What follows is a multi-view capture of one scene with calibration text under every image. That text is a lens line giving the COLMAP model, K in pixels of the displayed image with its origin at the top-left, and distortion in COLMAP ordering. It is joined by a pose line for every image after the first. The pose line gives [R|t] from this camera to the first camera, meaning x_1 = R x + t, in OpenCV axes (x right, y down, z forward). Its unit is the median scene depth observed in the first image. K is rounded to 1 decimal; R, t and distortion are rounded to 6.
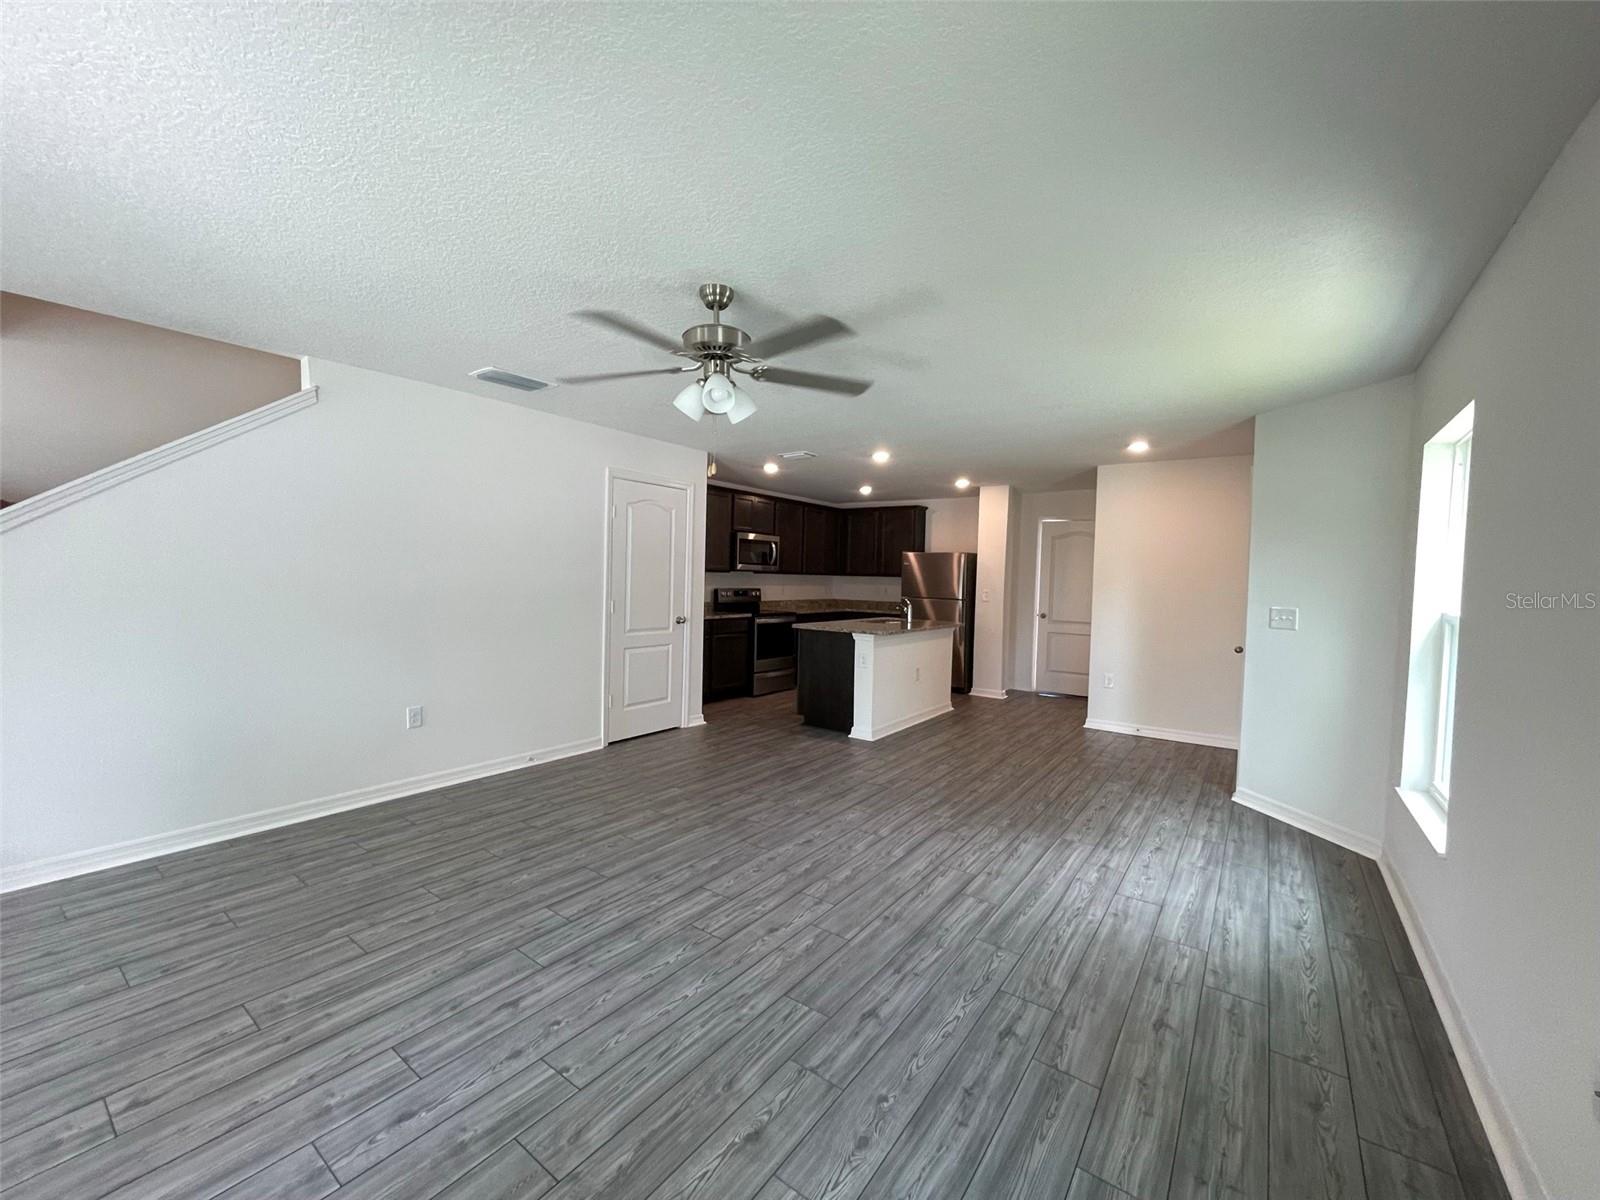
lens RADIAL K [[645.7, 0, 793.7], [0, 645.7, 603.0], [0, 0, 1]] dist [-0.002488, 0.000800]
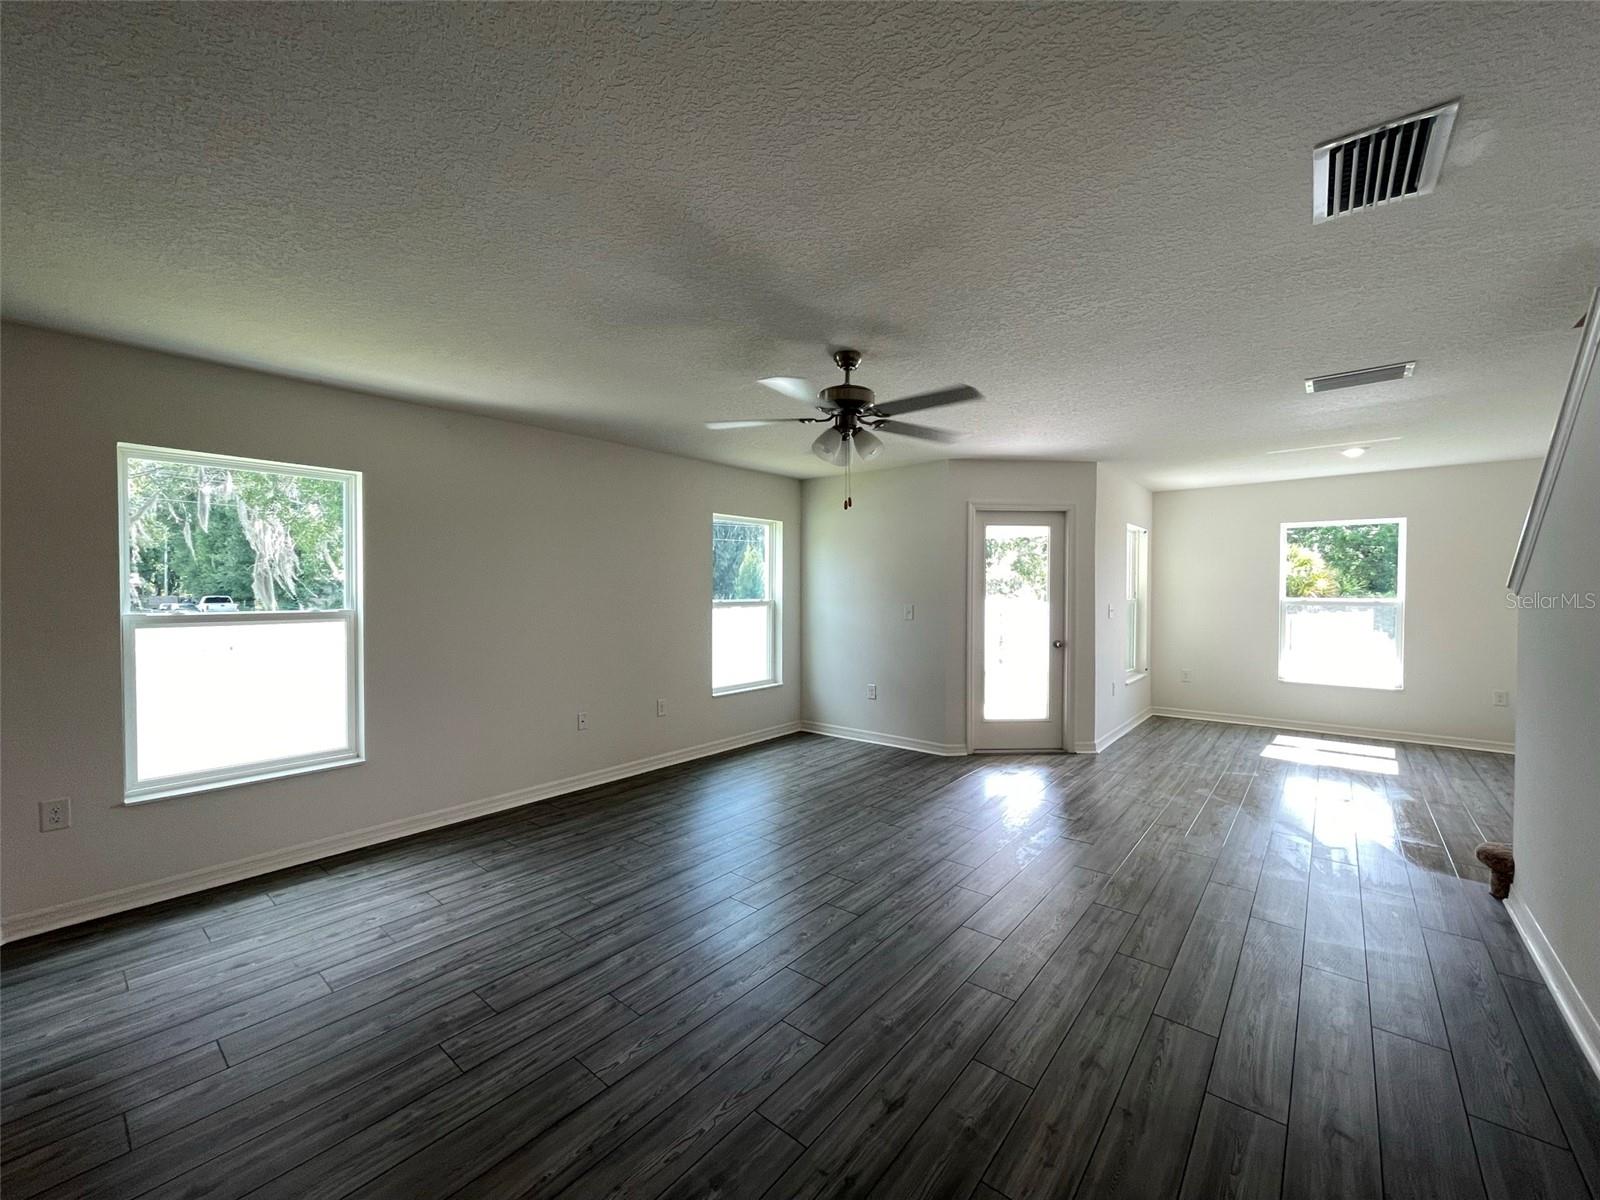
lens RADIAL K [[645.7, 0, 793.8], [0, 645.7, 595.6], [0, 0, 1]] dist [-0.002488, 0.000800]
pose [[-0.997727, -0.026621, 0.061907, -0.063154], [-0.023065, 0.998081, 0.057467, -0.066606], [-0.063318, 0.055908, -0.996426, 1.340107]]
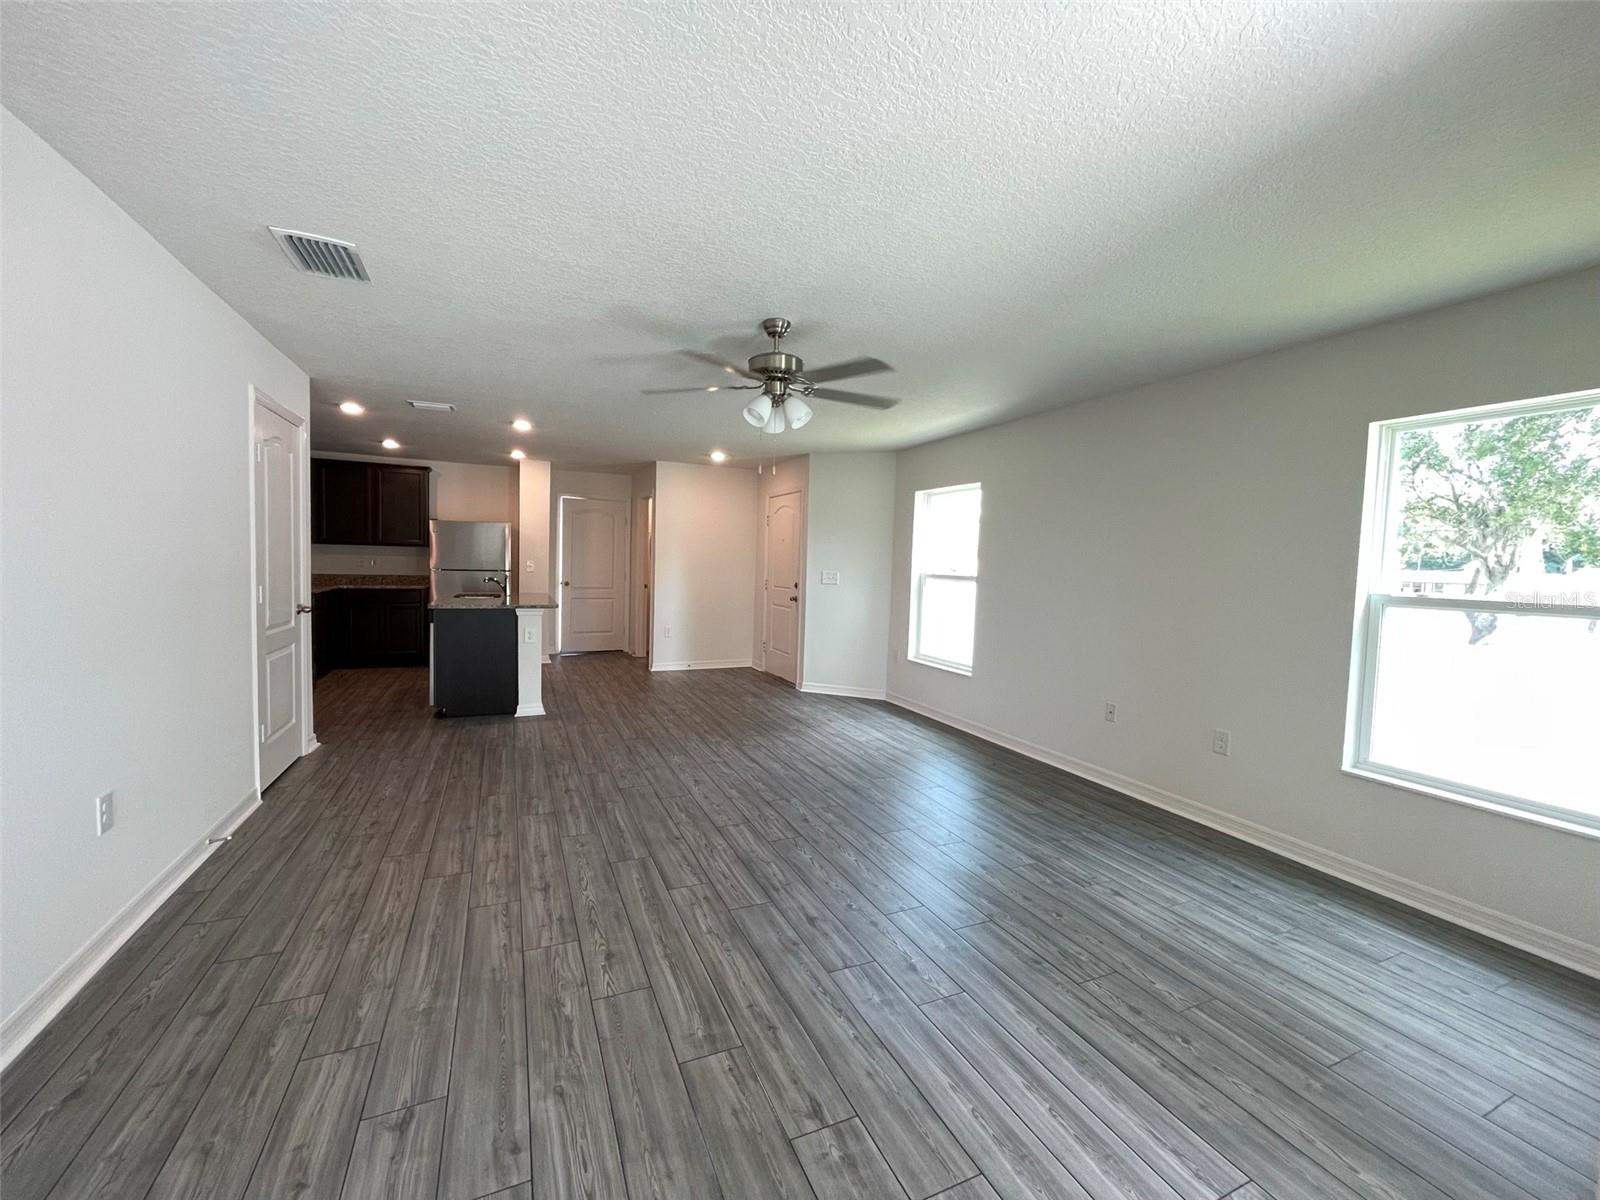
lens RADIAL K [[645.7, 0, 794.5], [0, 645.7, 601.4], [0, 0, 1]] dist [-0.002488, 0.000800]
pose [[0.494939, -0.064980, 0.866495, -0.716460], [0.021017, 0.997803, 0.062822, -0.020836], [-0.868673, -0.012882, 0.495218, 0.217783]]
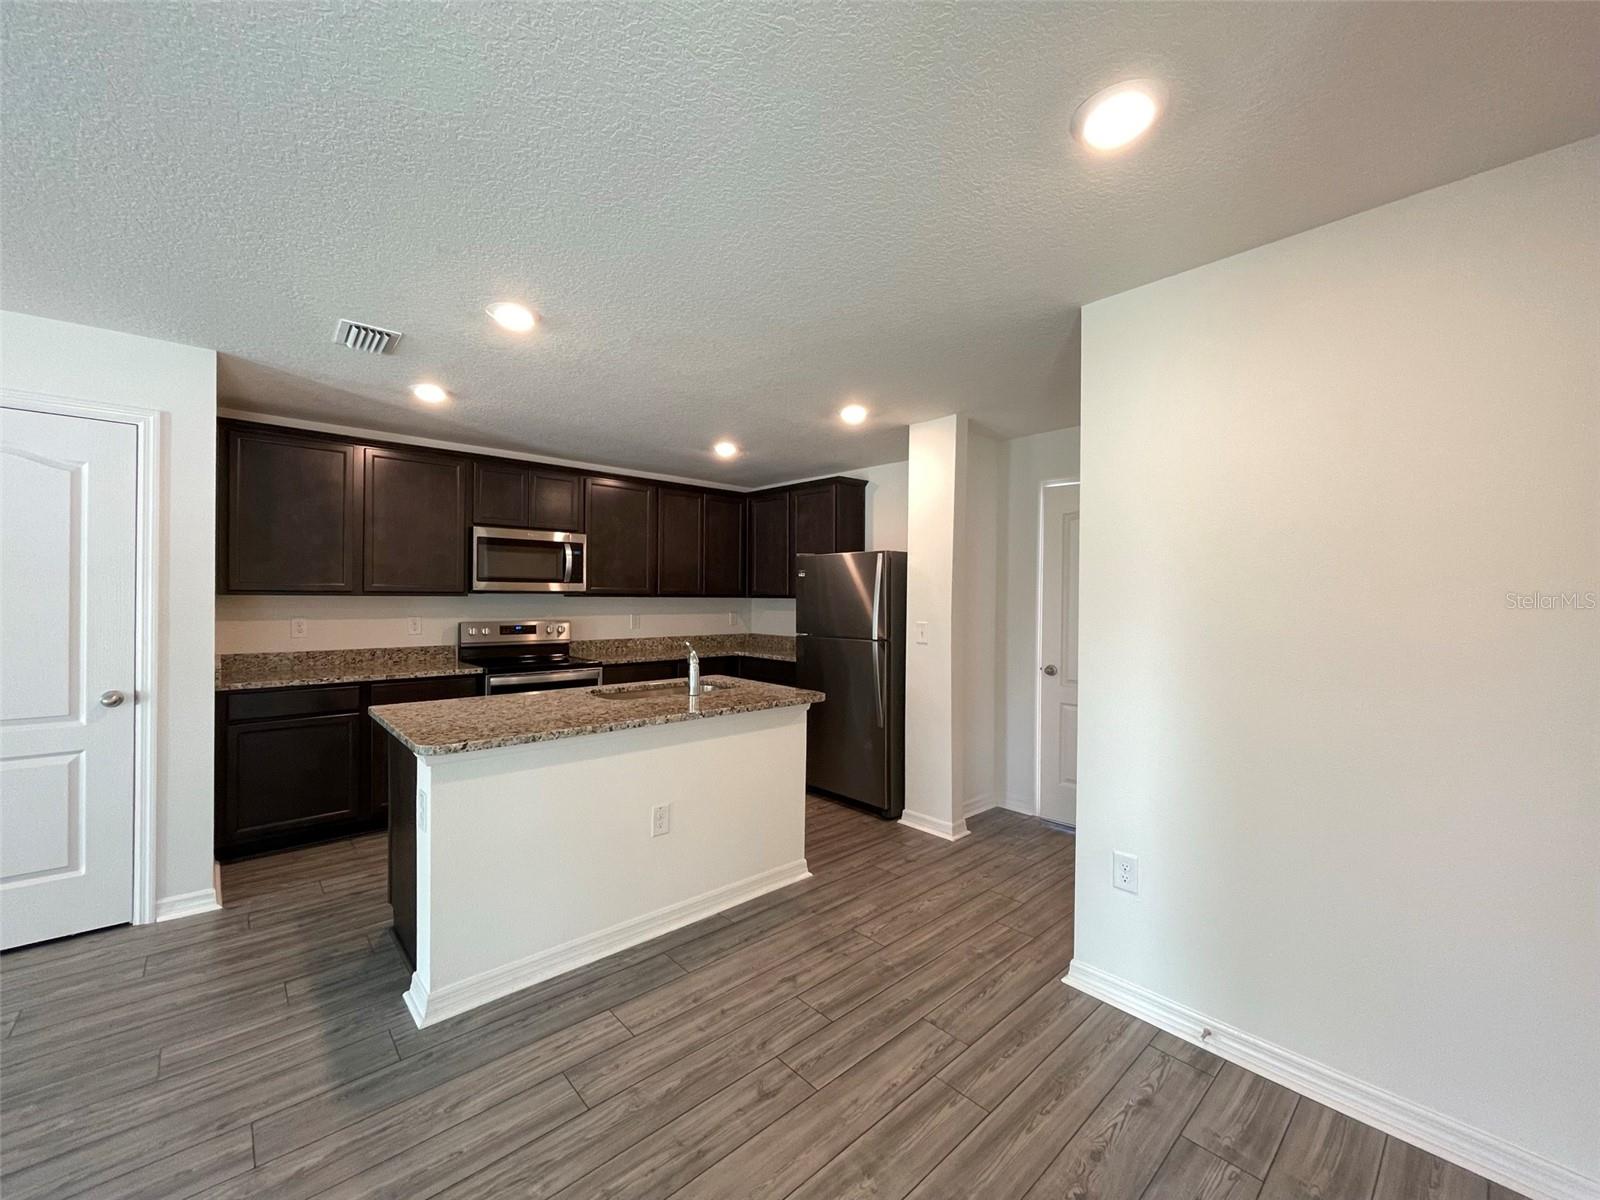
lens RADIAL K [[645.7, 0, 796.3], [0, 645.7, 598.5], [0, 0, 1]] dist [-0.002488, 0.000800]
pose [[0.979363, -0.015235, -0.201533, 0.553098], [0.006887, 0.999091, -0.042059, -0.031504], [0.201991, 0.039803, 0.978578, 0.862668]]
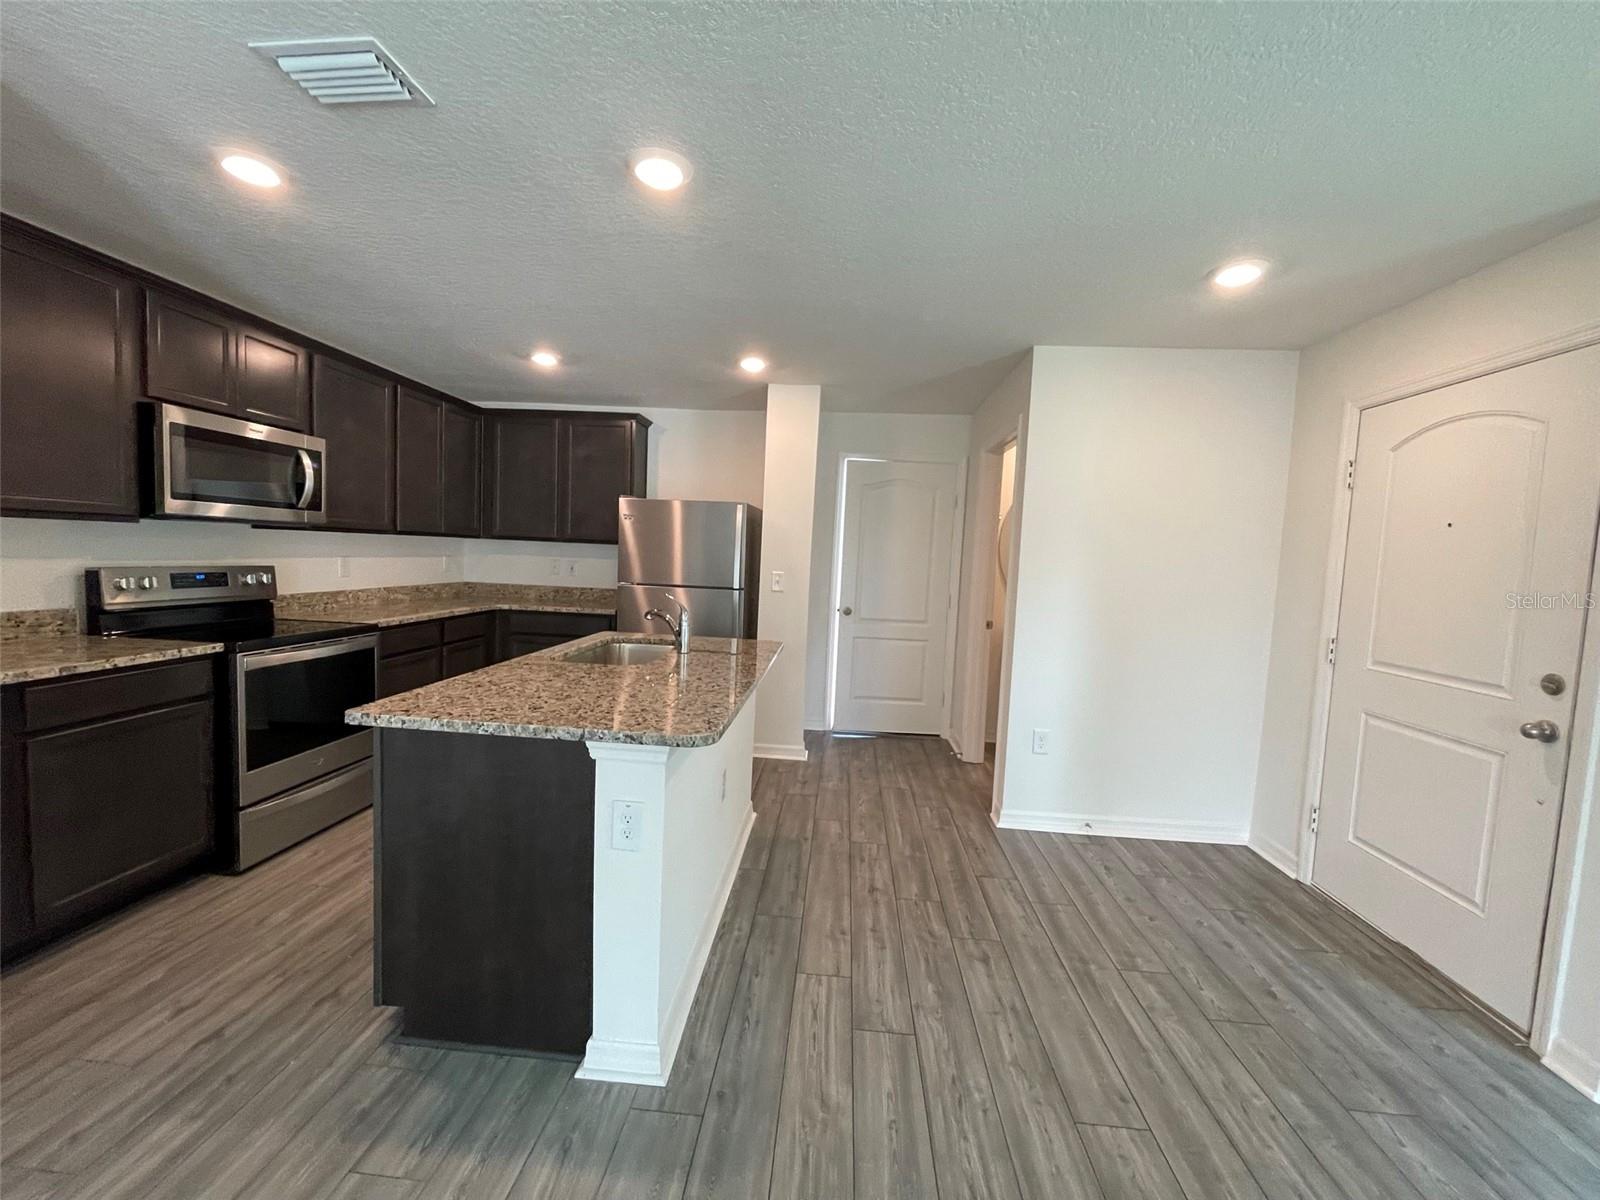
lens RADIAL K [[645.7, 0, 796.5], [0, 645.7, 596.9], [0, 0, 1]] dist [-0.002488, 0.000800]
pose [[0.848439, -0.022535, 0.528813, 0.024083], [-0.001425, 0.998992, 0.044858, -0.041782], [-0.529291, -0.038813, 0.847552, 0.936002]]
